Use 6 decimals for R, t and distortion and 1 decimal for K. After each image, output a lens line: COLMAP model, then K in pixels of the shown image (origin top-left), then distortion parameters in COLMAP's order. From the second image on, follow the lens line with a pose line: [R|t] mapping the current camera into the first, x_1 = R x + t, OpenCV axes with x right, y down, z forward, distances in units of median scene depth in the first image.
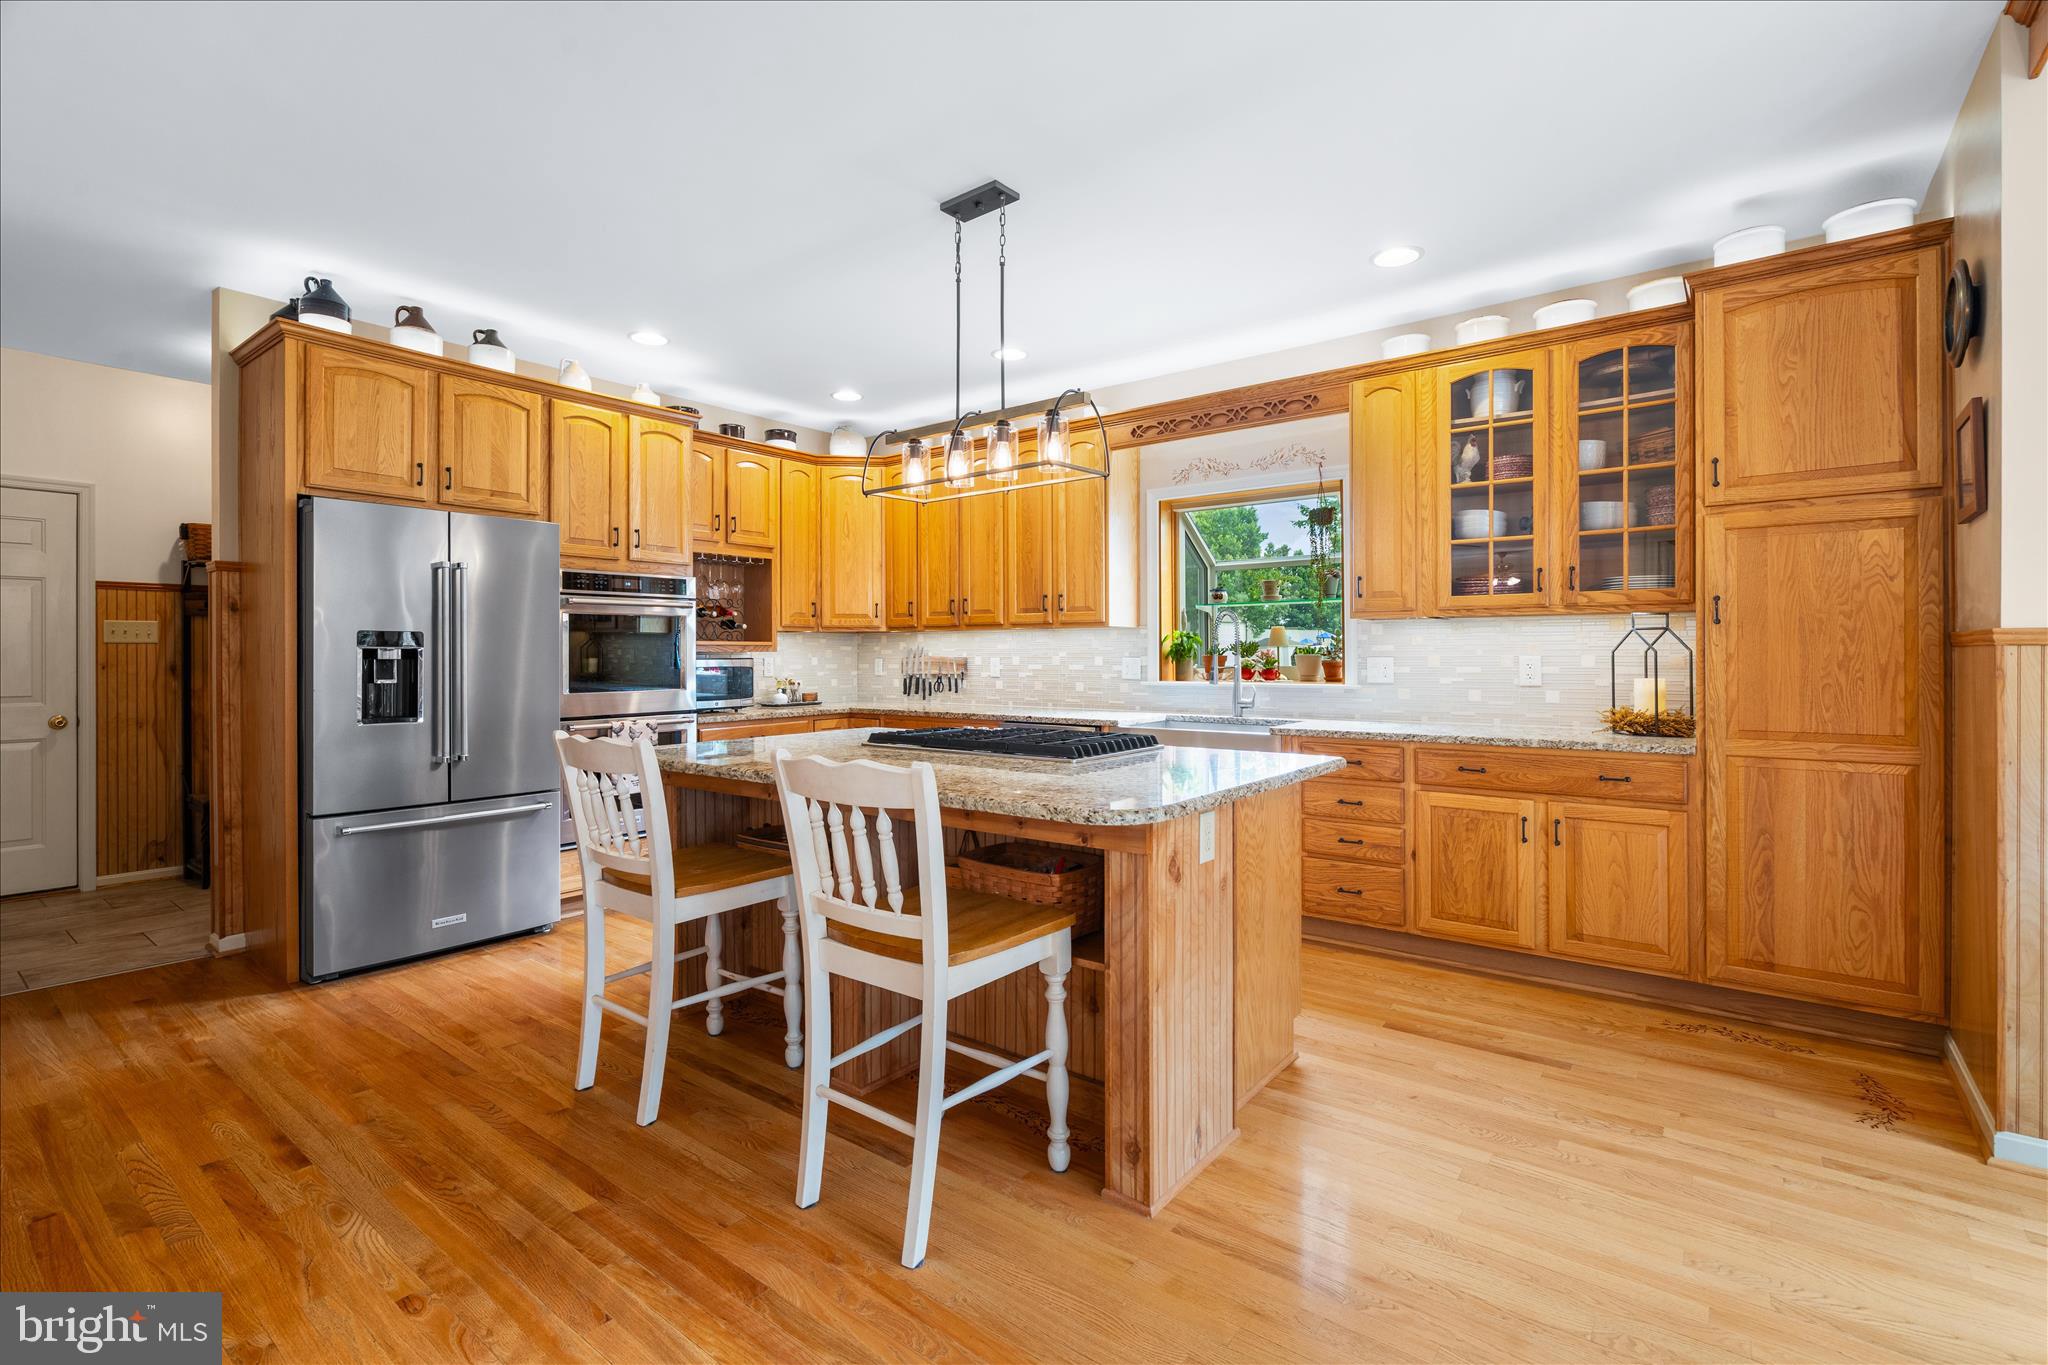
lens RADIAL K [[930.8, 0, 1013.6], [0, 930.8, 658.2], [0, 0, 1]] dist [-0.001871, 0.001671]
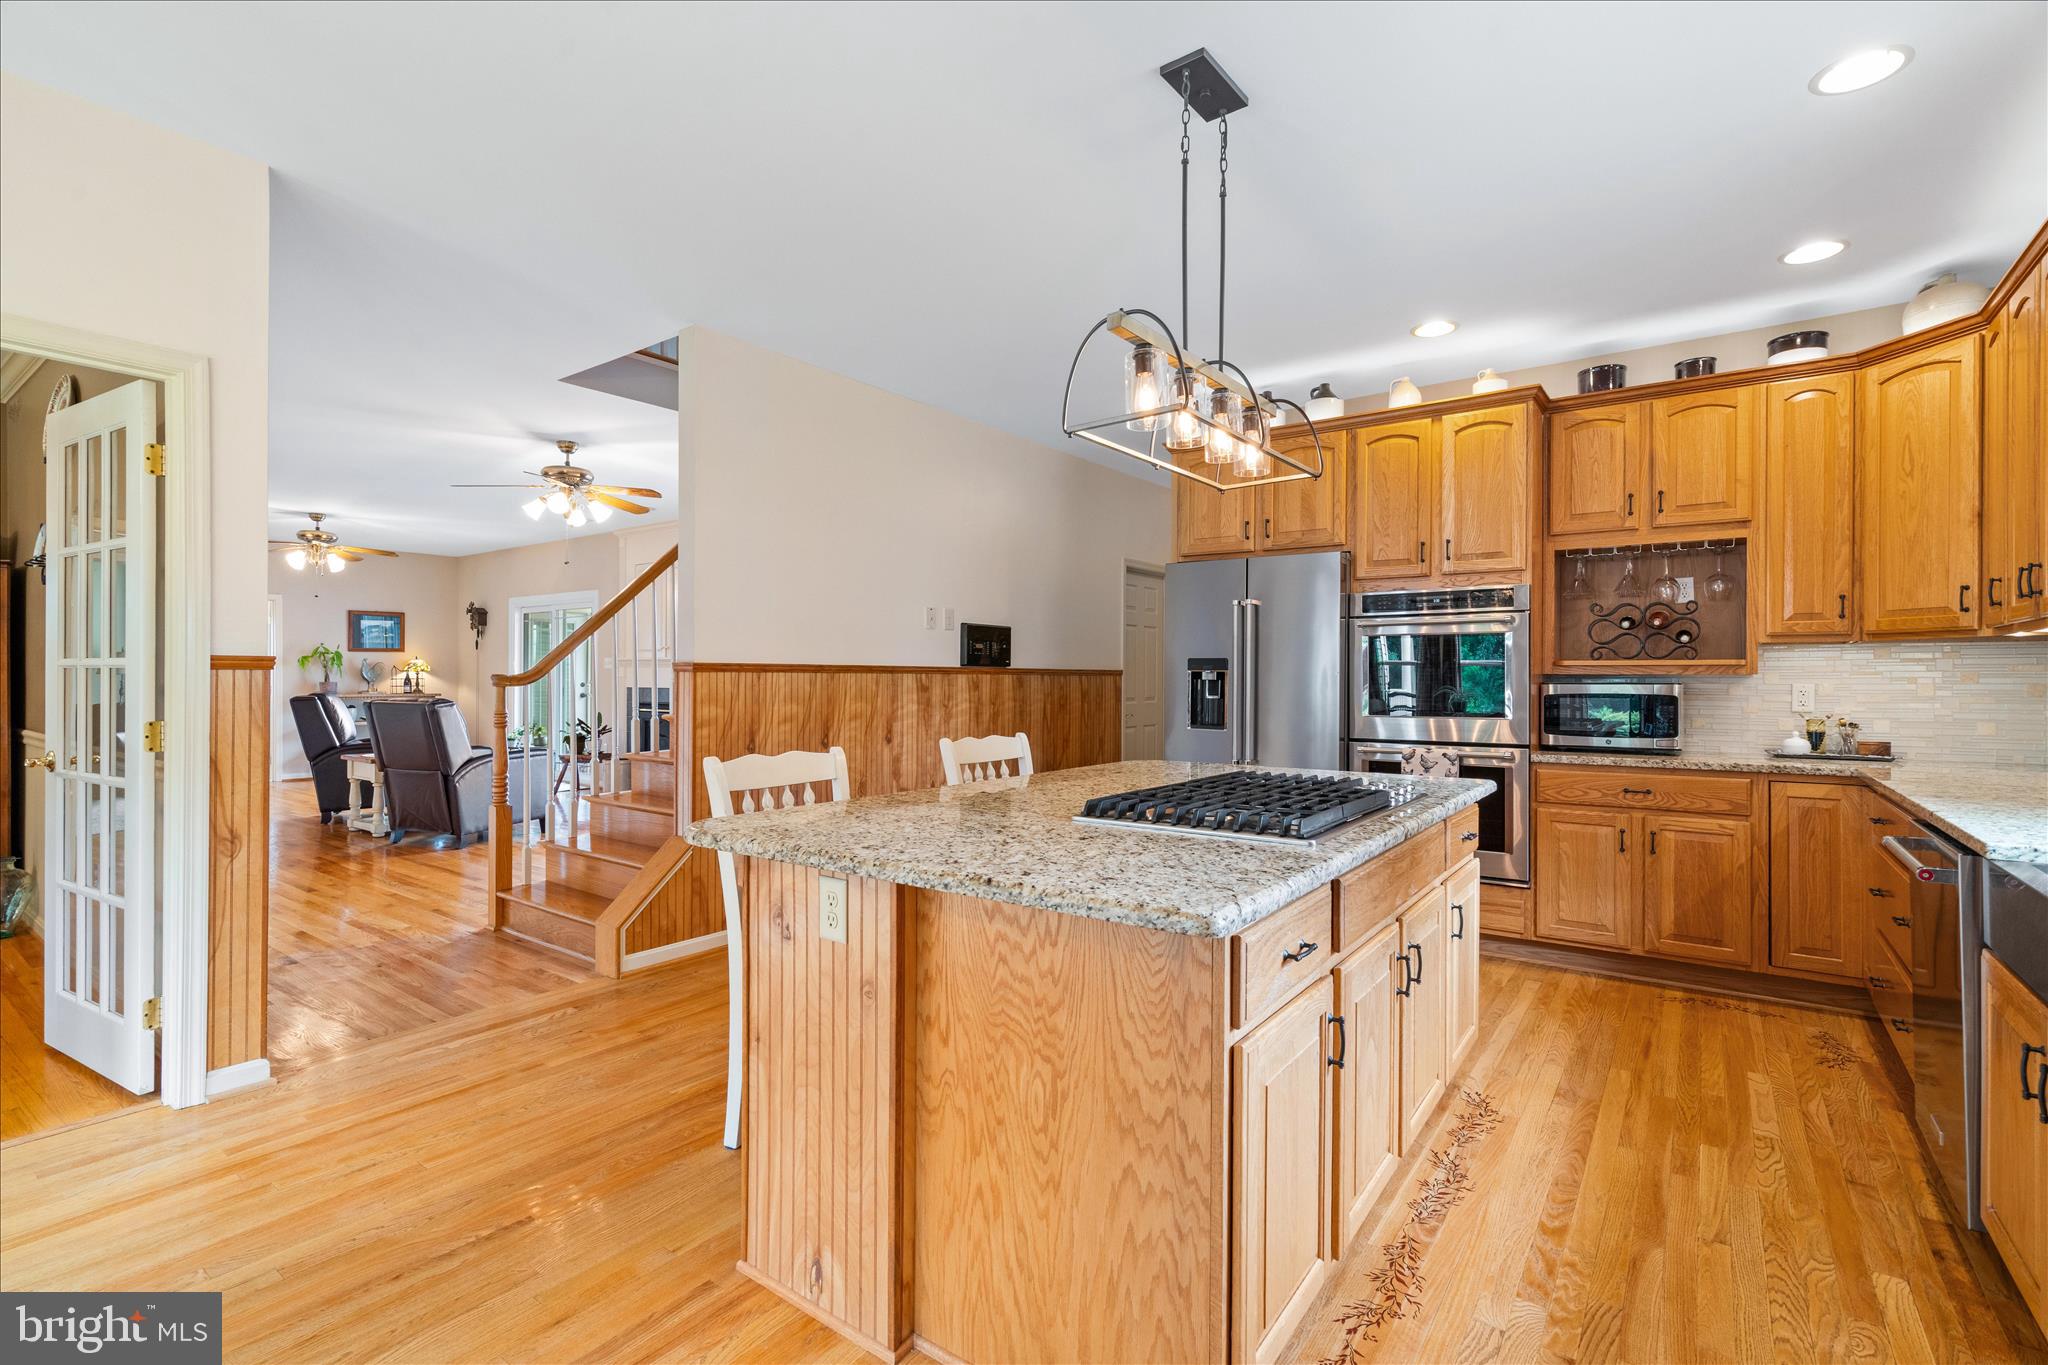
lens RADIAL K [[930.8, 0, 1027.5], [0, 930.8, 675.4], [0, 0, 1]] dist [-0.001871, 0.001671]
pose [[0.029238, 0.001036, -0.999572, 0.628572], [-0.007064, 0.999975, 0.000830, -0.004192], [0.999548, 0.007037, 0.029244, 0.719584]]
